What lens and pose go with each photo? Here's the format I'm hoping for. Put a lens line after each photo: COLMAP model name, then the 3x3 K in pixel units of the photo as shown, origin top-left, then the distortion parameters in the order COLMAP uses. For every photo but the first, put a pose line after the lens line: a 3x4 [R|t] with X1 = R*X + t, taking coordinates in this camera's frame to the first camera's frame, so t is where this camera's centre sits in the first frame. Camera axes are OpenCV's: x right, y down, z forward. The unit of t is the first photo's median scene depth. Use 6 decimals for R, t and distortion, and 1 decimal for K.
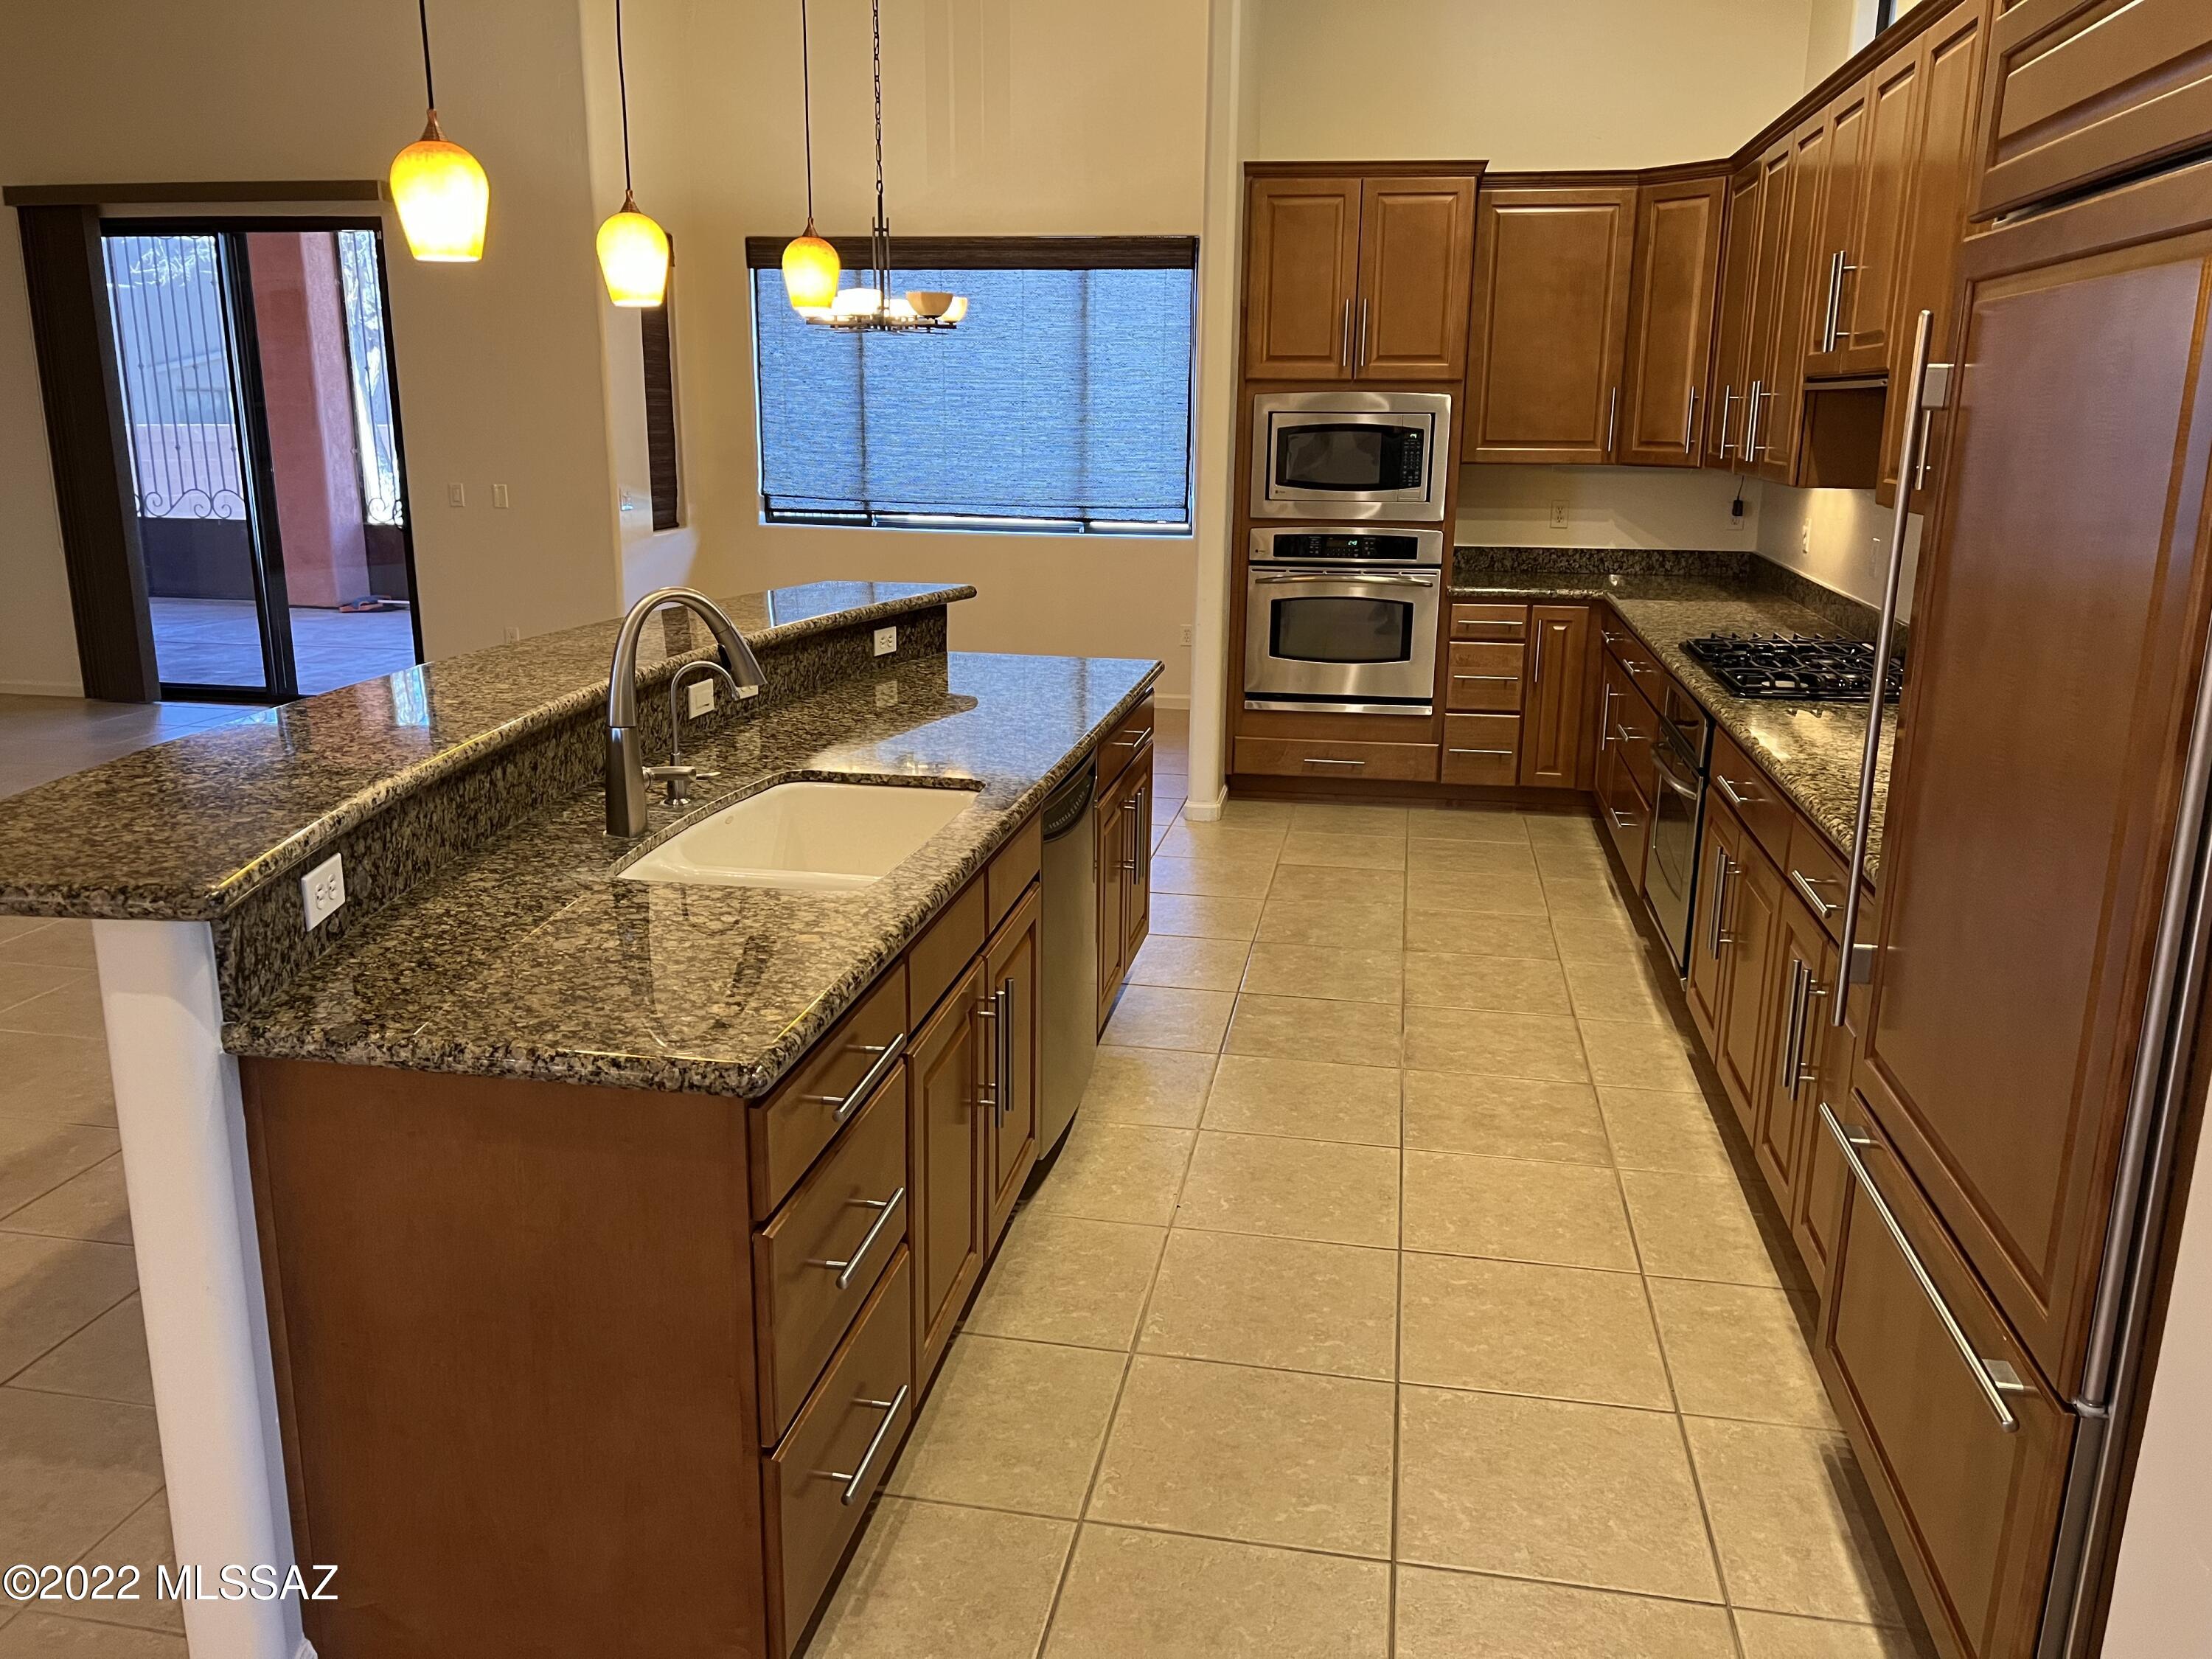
lens RADIAL K [[1646.6, 0, 1106.1], [0, 1646.6, 809.5], [0, 0, 1]] dist [0.064921, -0.065851]
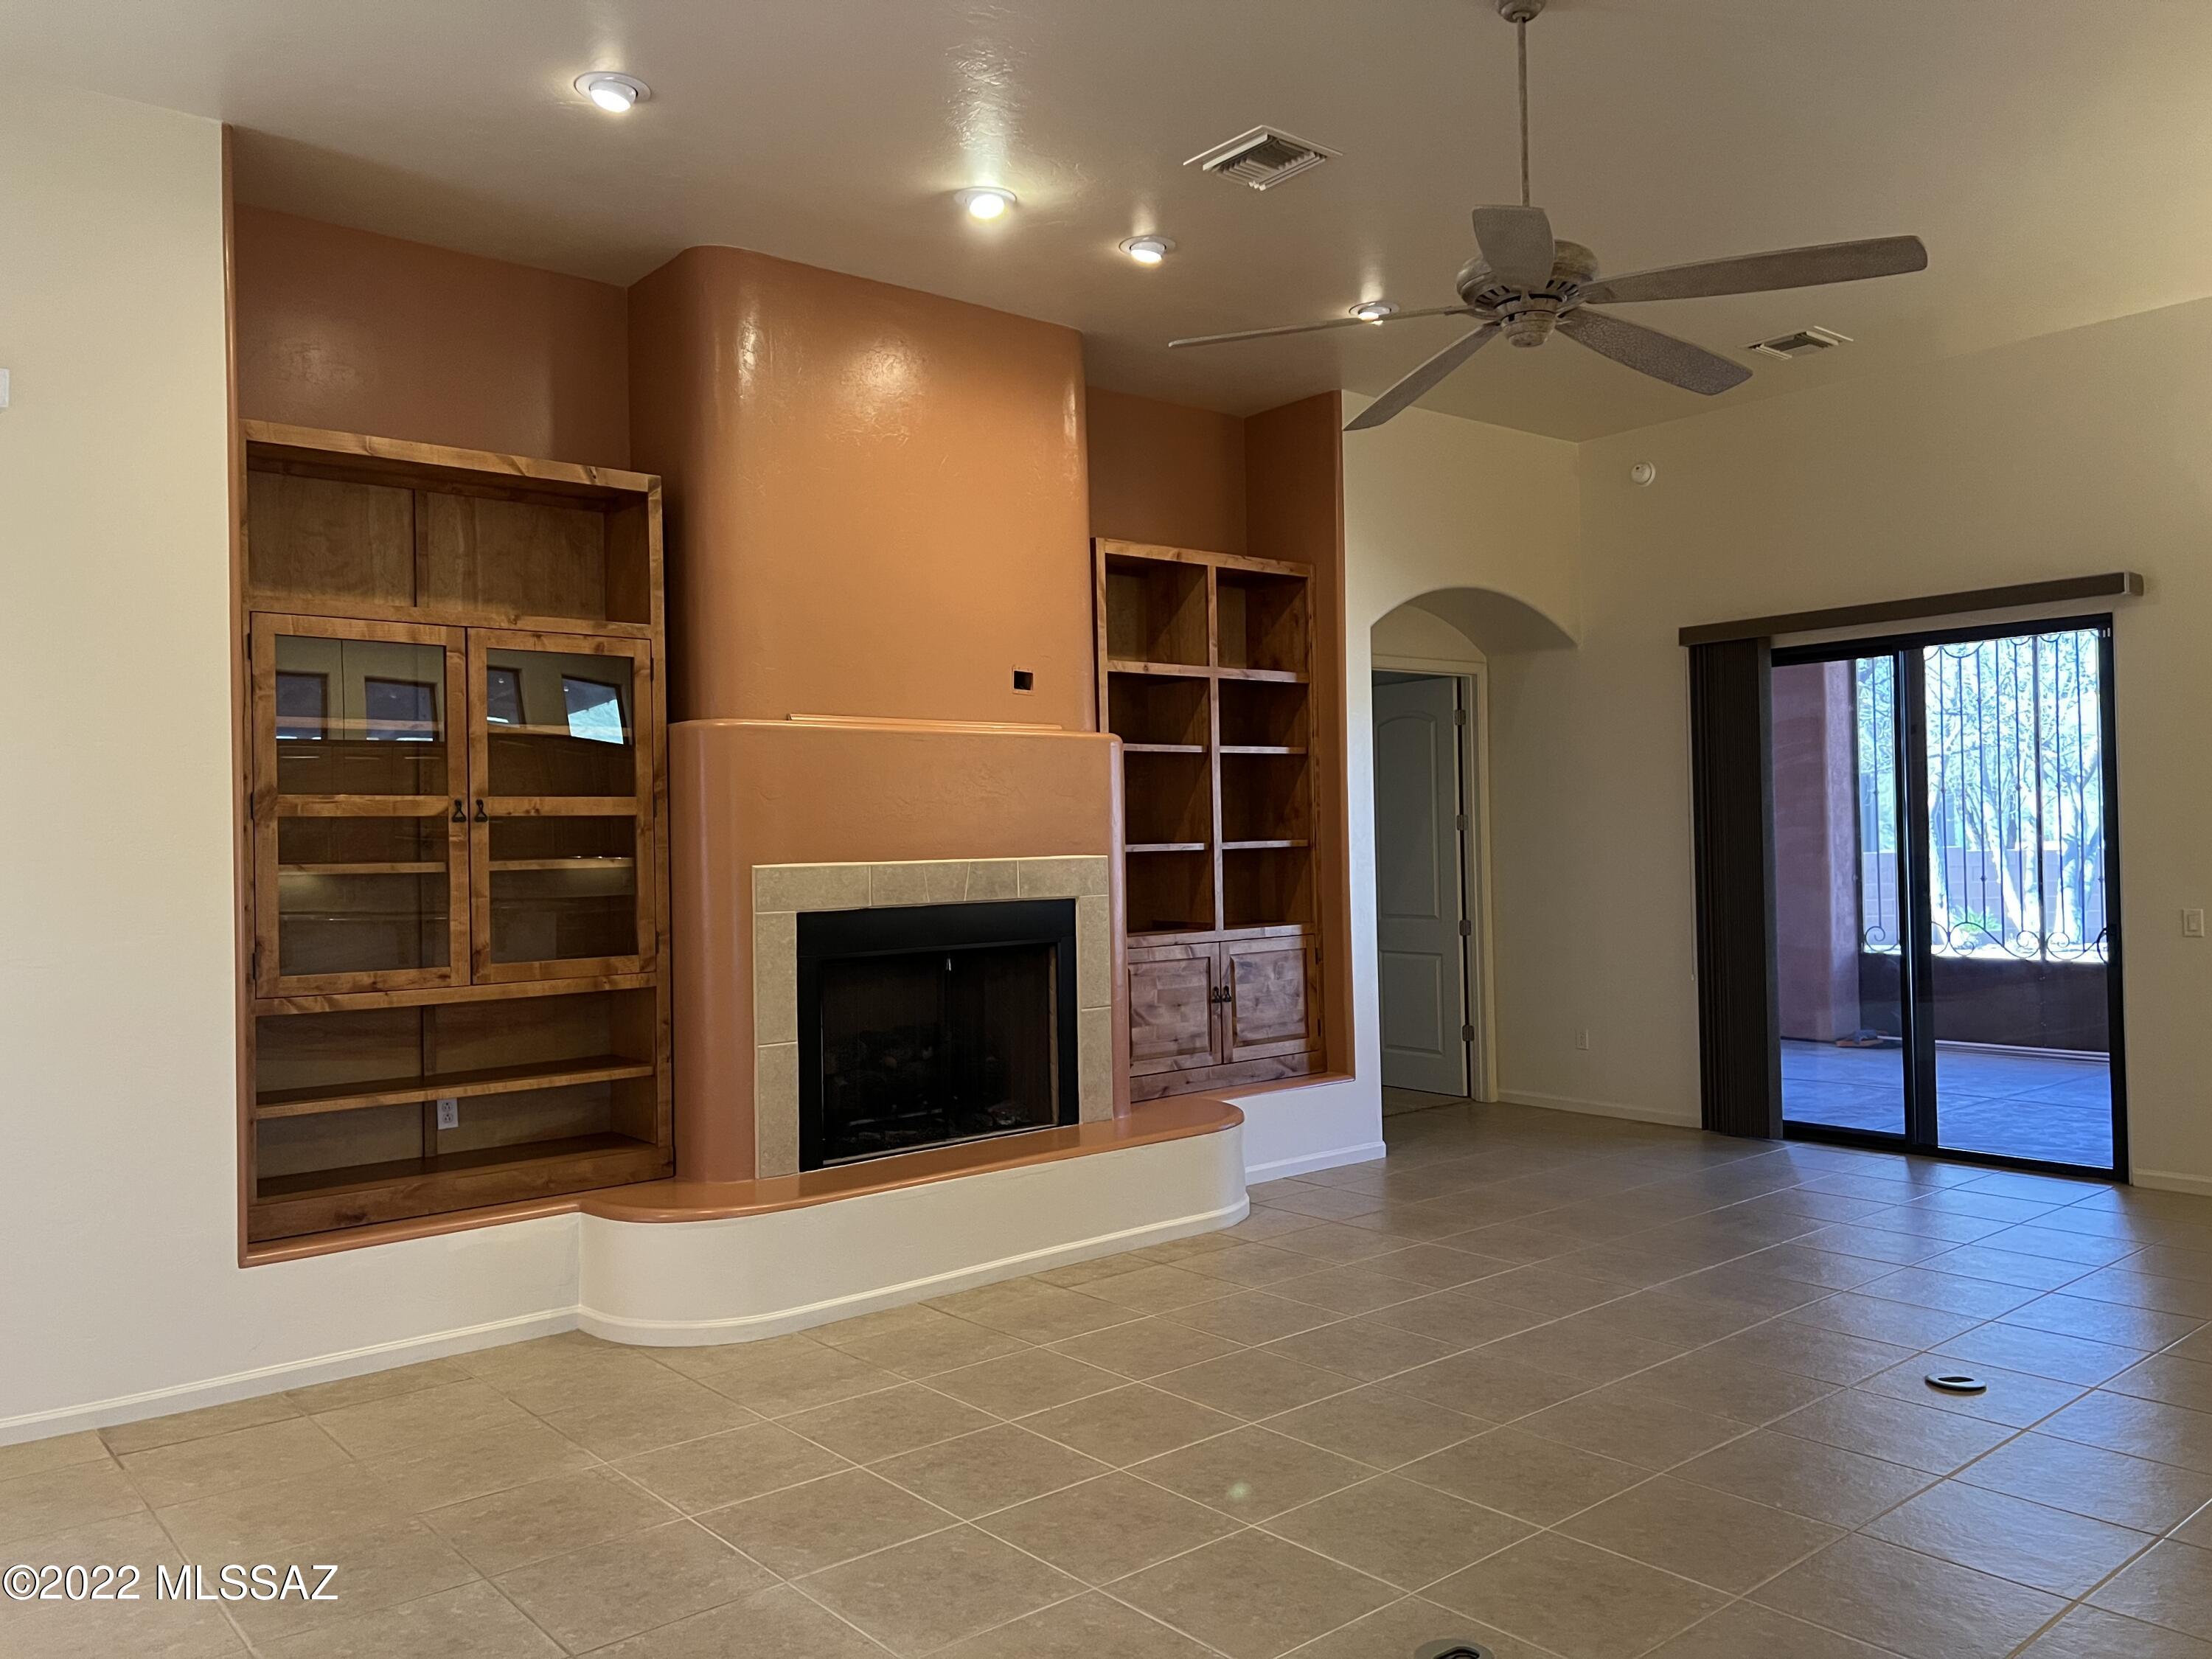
lens RADIAL K [[1646.6, 0, 1119.6], [0, 1646.6, 829.4], [0, 0, 1]] dist [0.064921, -0.065851]
pose [[0.773155, -0.029546, -0.633528, -0.349500], [-0.124657, 0.972349, -0.197478, -0.006097], [0.621845, 0.231655, 0.748094, 0.053865]]
